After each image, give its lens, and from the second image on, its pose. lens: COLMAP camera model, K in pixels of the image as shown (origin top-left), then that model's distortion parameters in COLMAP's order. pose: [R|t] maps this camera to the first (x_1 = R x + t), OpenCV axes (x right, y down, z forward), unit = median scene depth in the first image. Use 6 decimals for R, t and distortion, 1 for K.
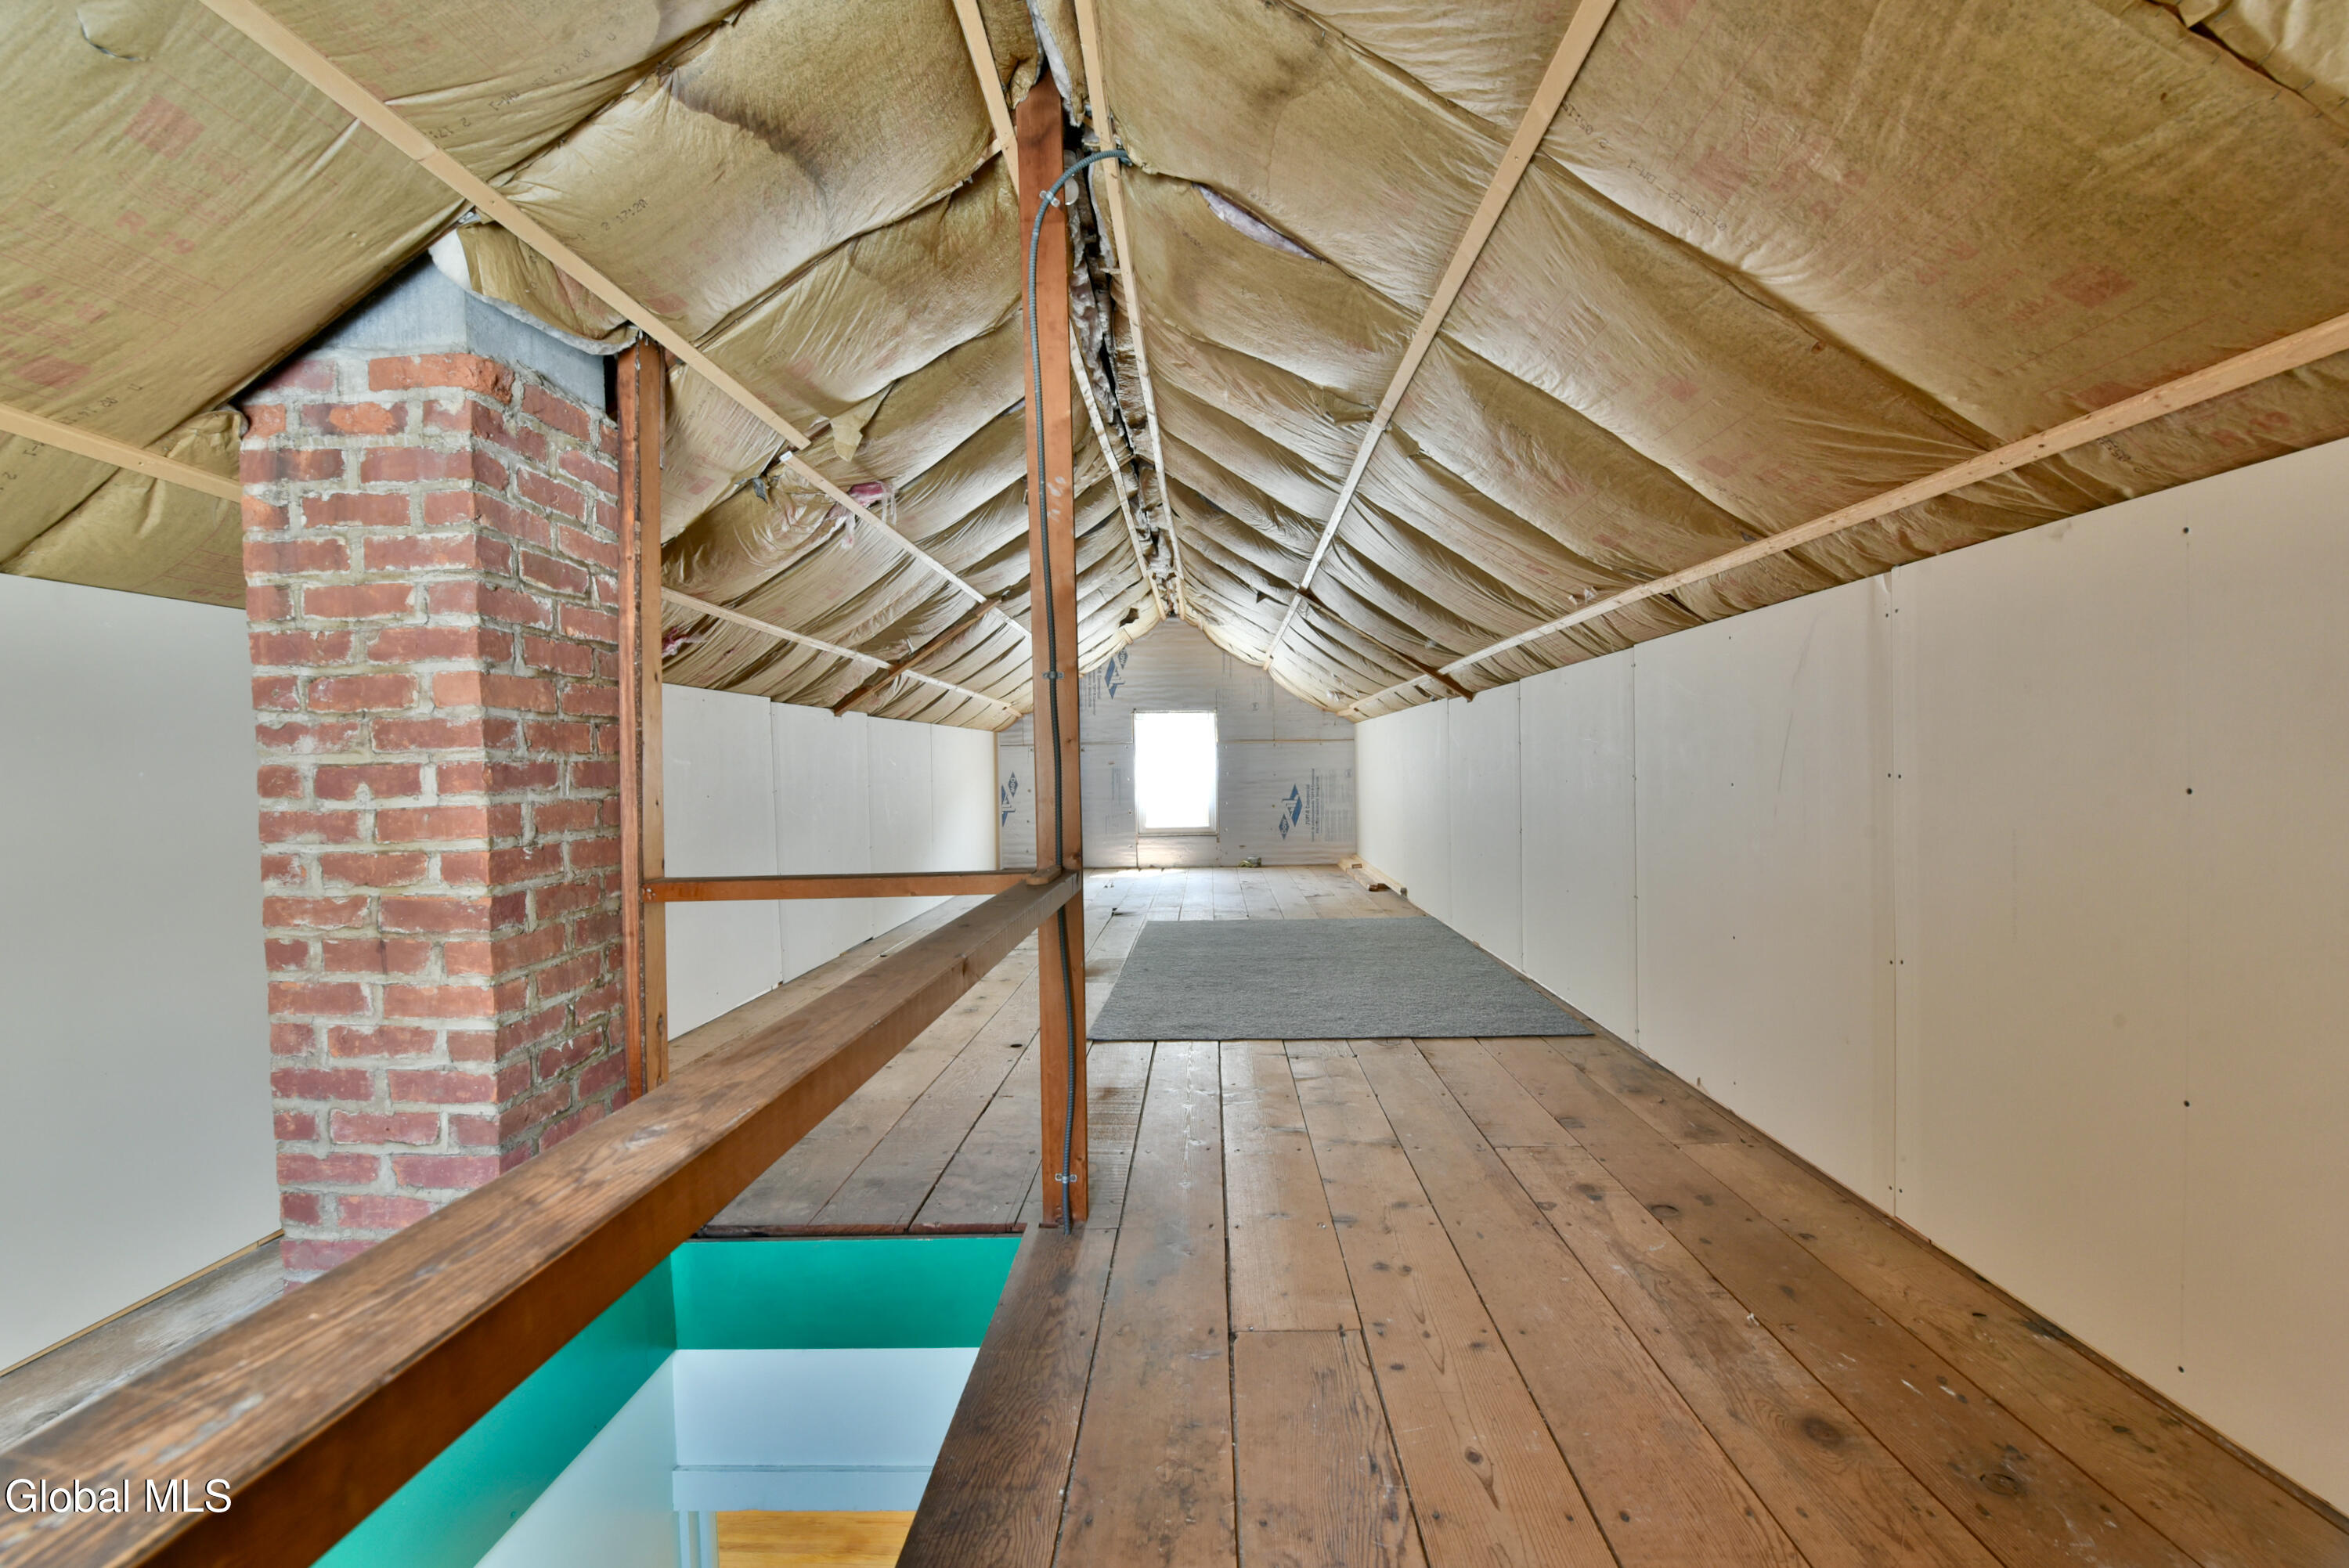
lens RADIAL K [[1010.9, 0, 1174.5], [0, 1010.9, 784.0], [0, 0, 1]] dist [0.001150, -0.010094]
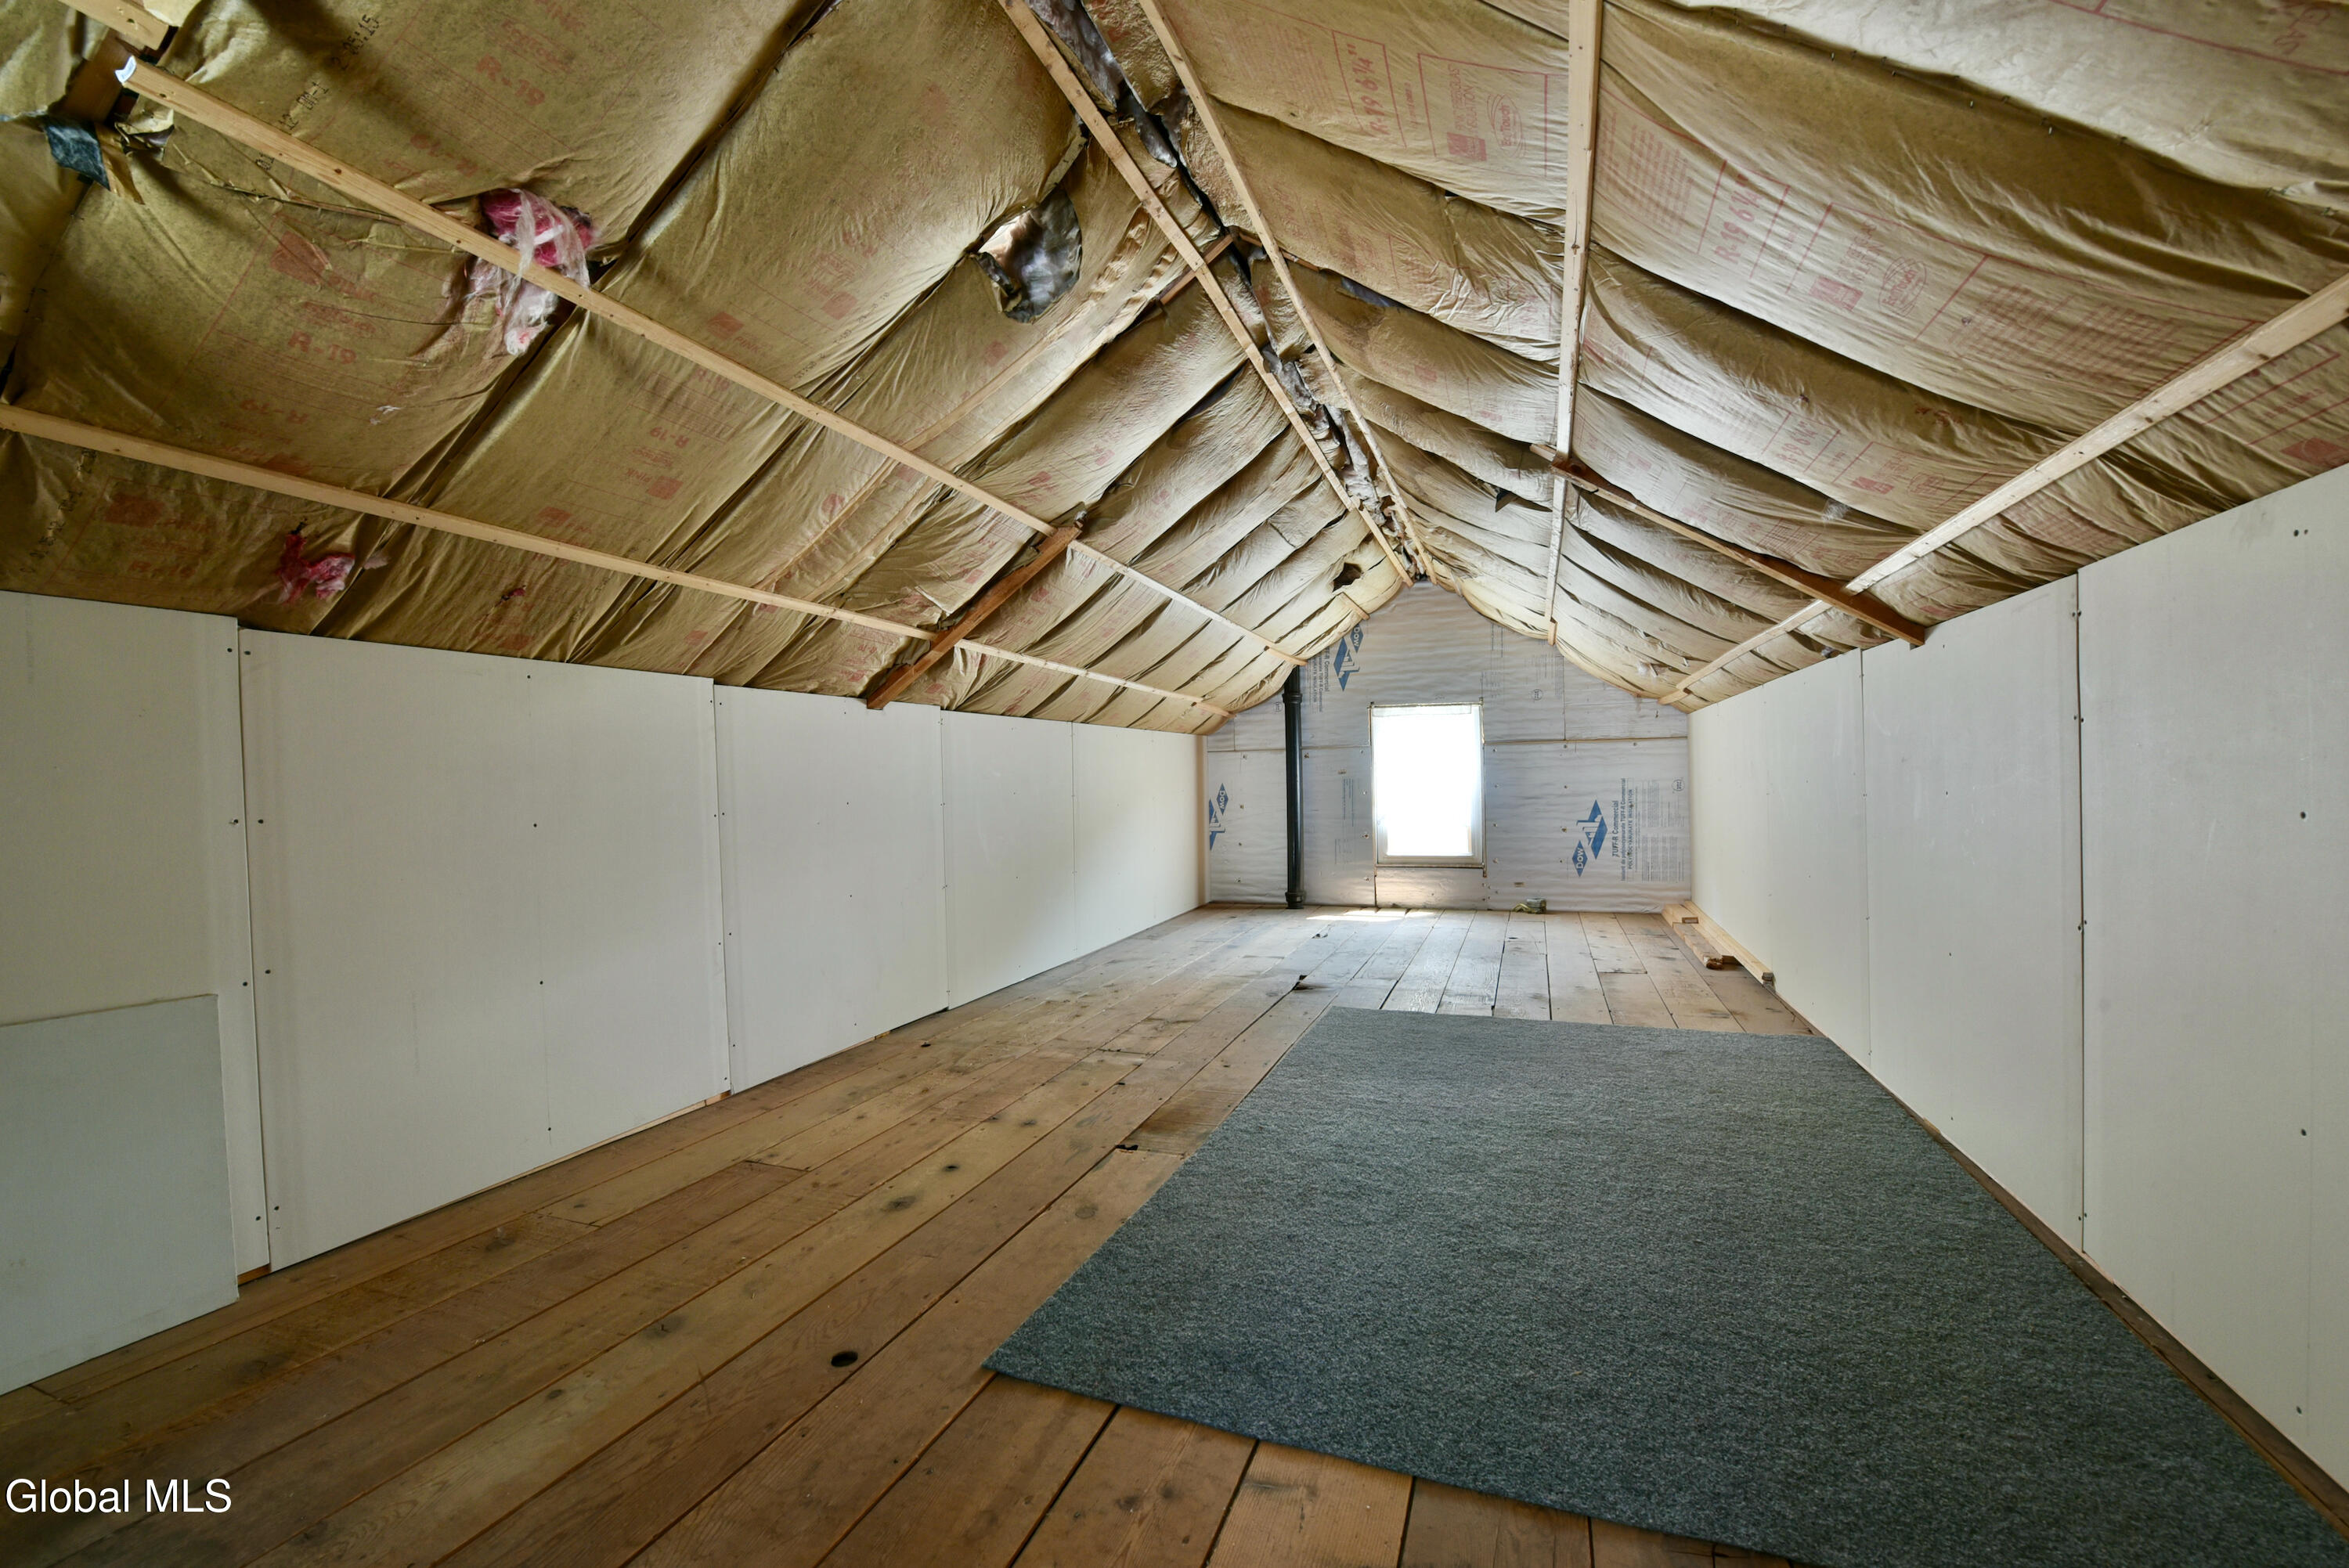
lens RADIAL K [[946.3, 0, 1174.5], [0, 946.3, 784.0], [0, 0, 1]] dist [-0.023540, 0.000057]
pose [[0.943553, -0.001081, -0.331220, 0.066820], [-0.001954, 0.999959, -0.008831, -0.005476], [0.331216, 0.008980, 0.943512, 0.306294]]
